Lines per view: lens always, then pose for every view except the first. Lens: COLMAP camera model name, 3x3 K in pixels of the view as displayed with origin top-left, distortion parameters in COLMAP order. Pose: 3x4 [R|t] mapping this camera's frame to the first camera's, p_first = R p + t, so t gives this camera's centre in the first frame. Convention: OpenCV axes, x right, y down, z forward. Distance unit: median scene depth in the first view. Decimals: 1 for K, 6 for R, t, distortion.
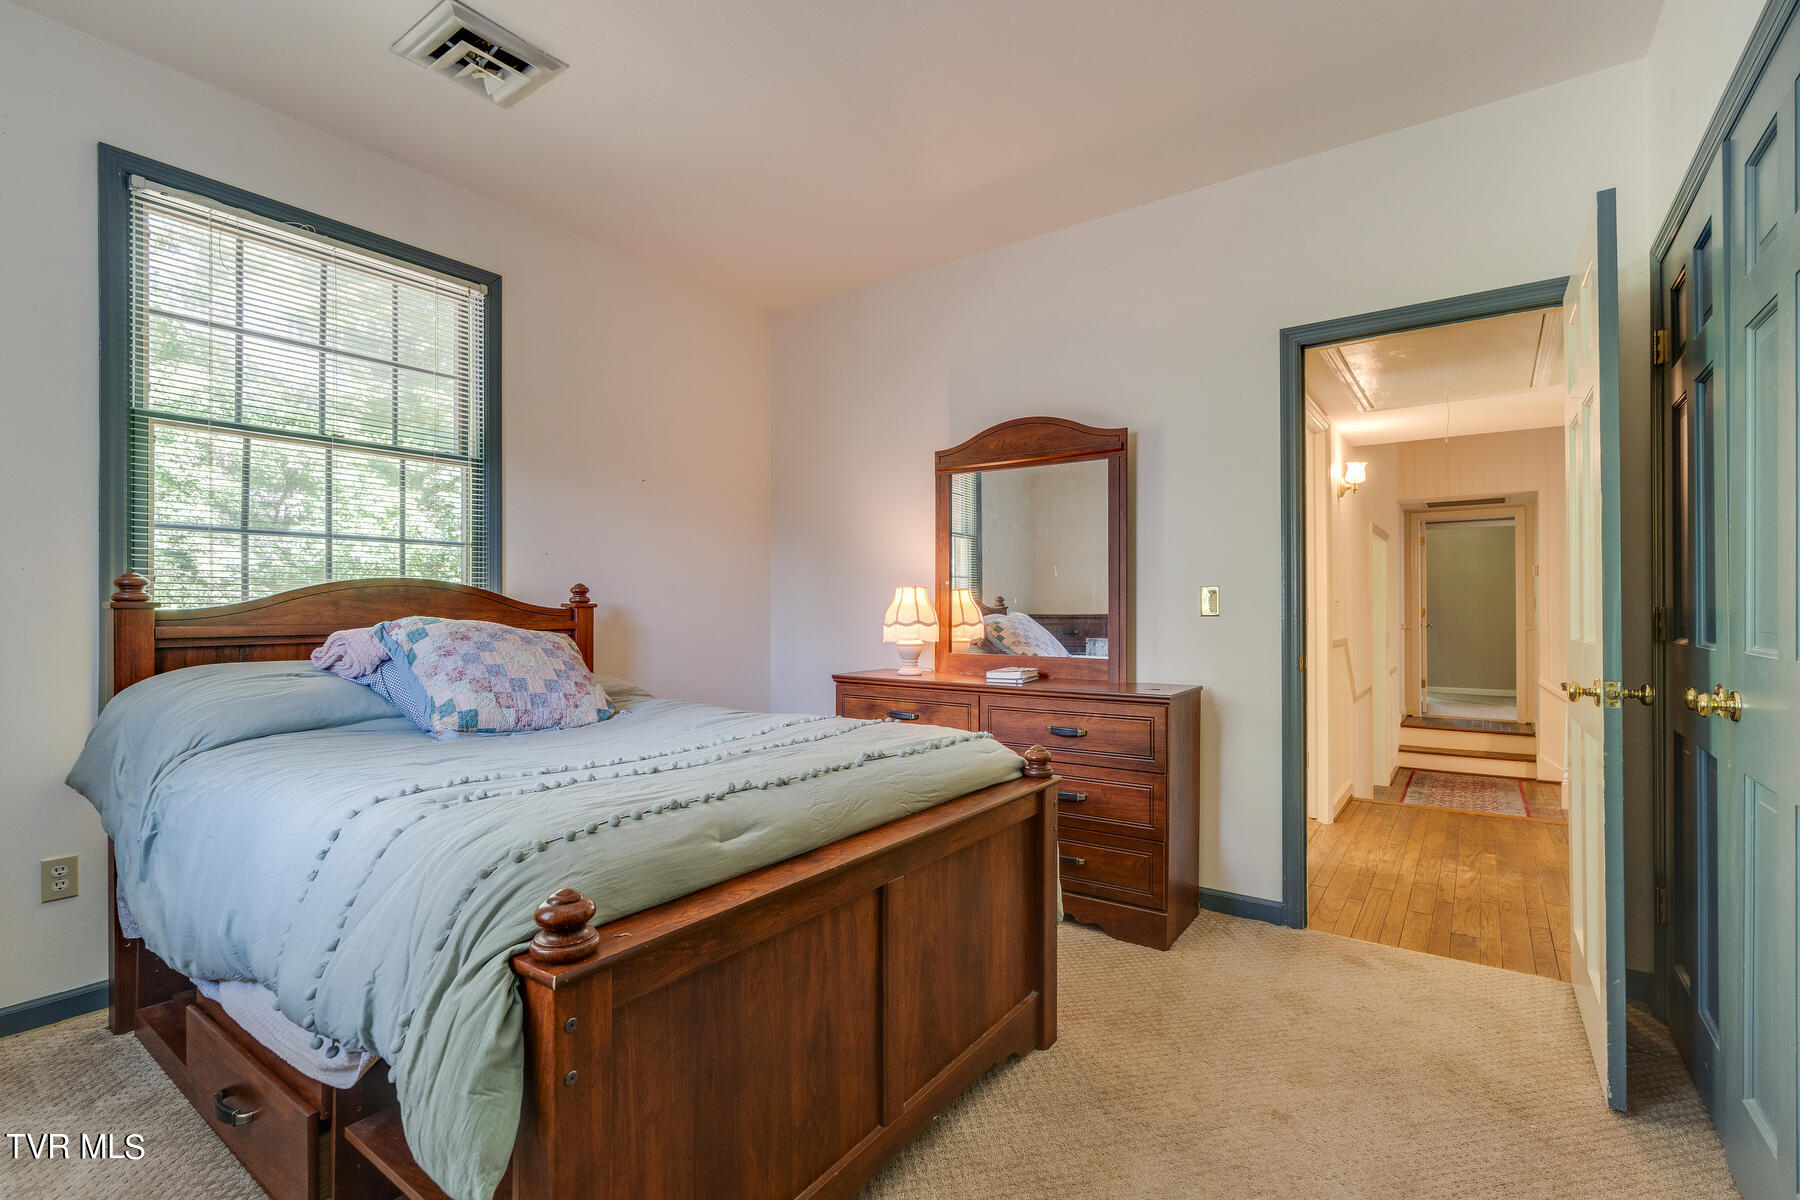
lens RADIAL K [[815.5, 0, 898.5], [0, 815.5, 610.3], [0, 0, 1]] dist [-0.003652, 0.000498]
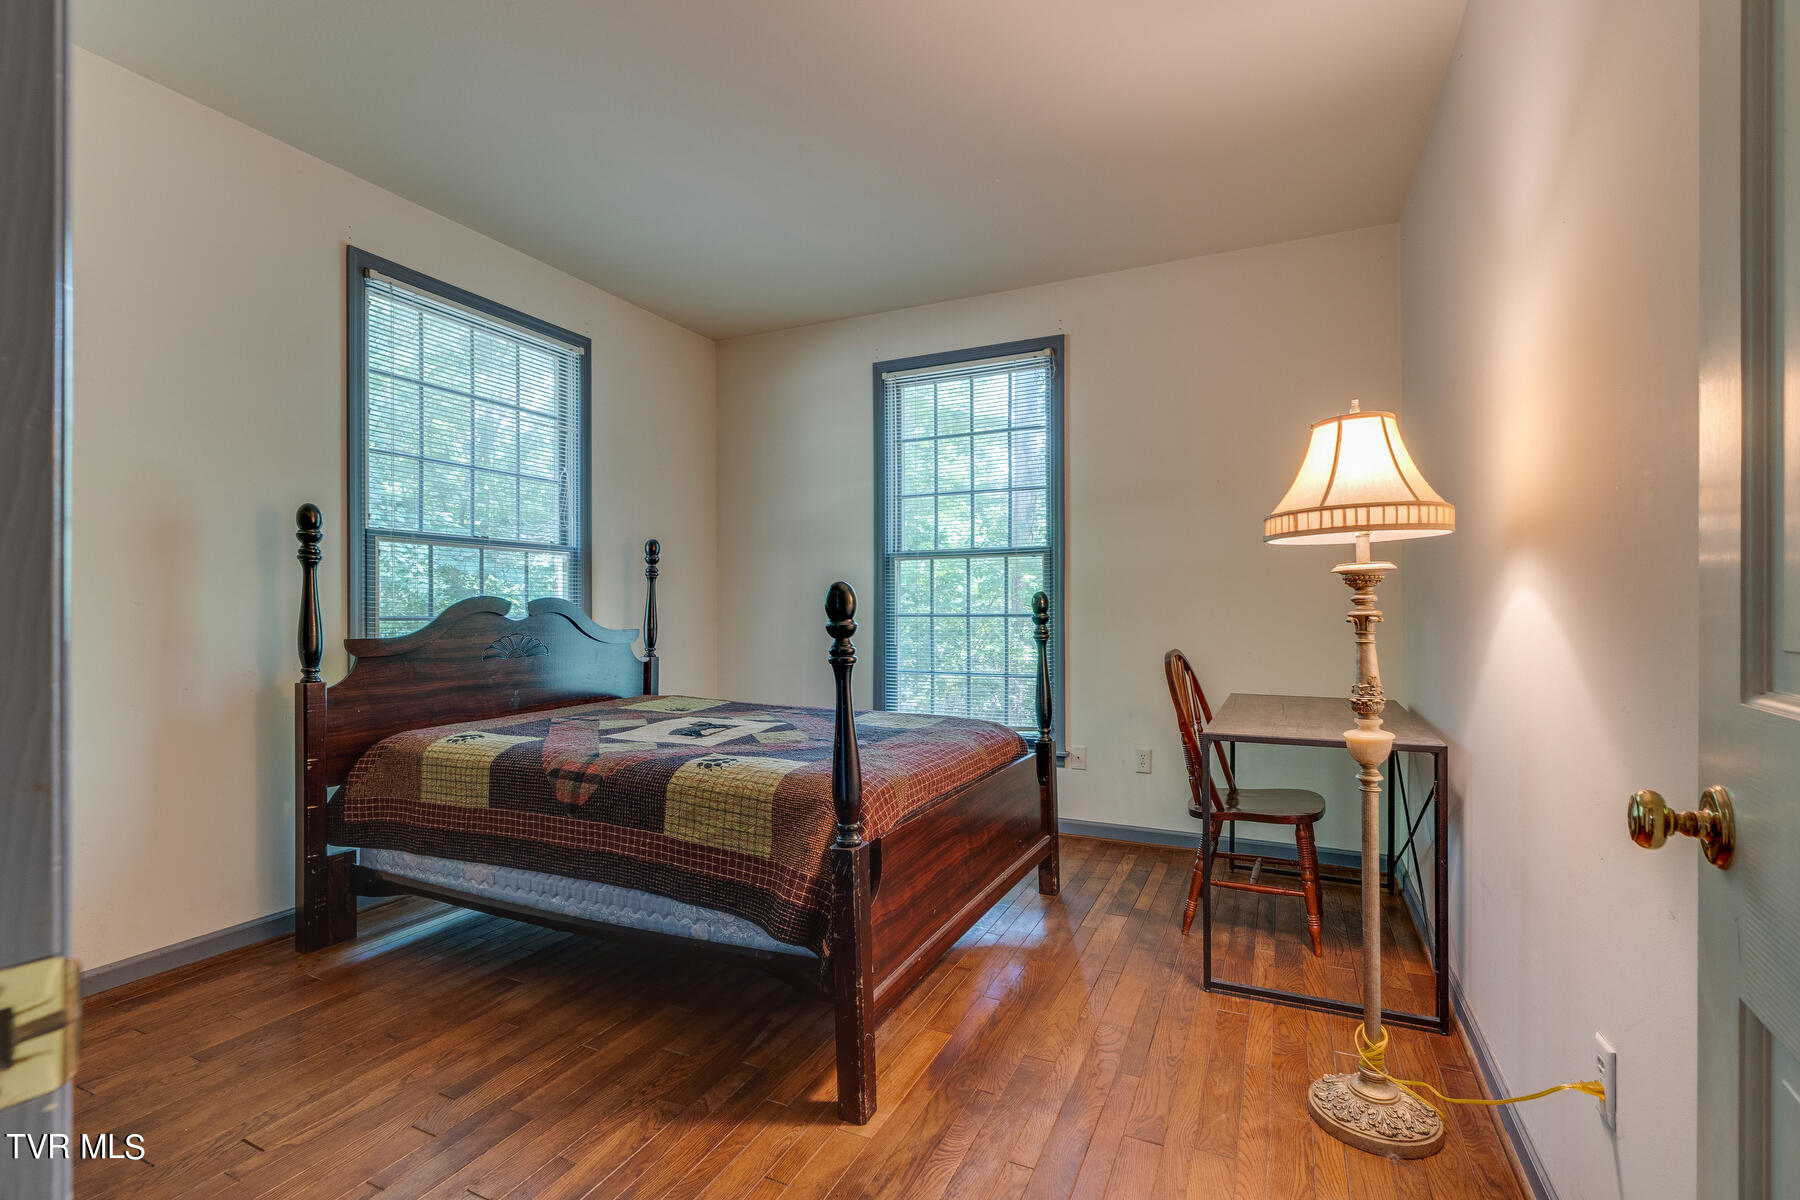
lens RADIAL K [[815.5, 0, 894.6], [0, 815.5, 607.5], [0, 0, 1]] dist [-0.003652, 0.000498]
pose [[0.983486, 0.014619, 0.180394, -0.296455], [-0.014642, 0.999892, -0.001204, 0.001150], [-0.180392, -0.001457, 0.983594, -0.396608]]
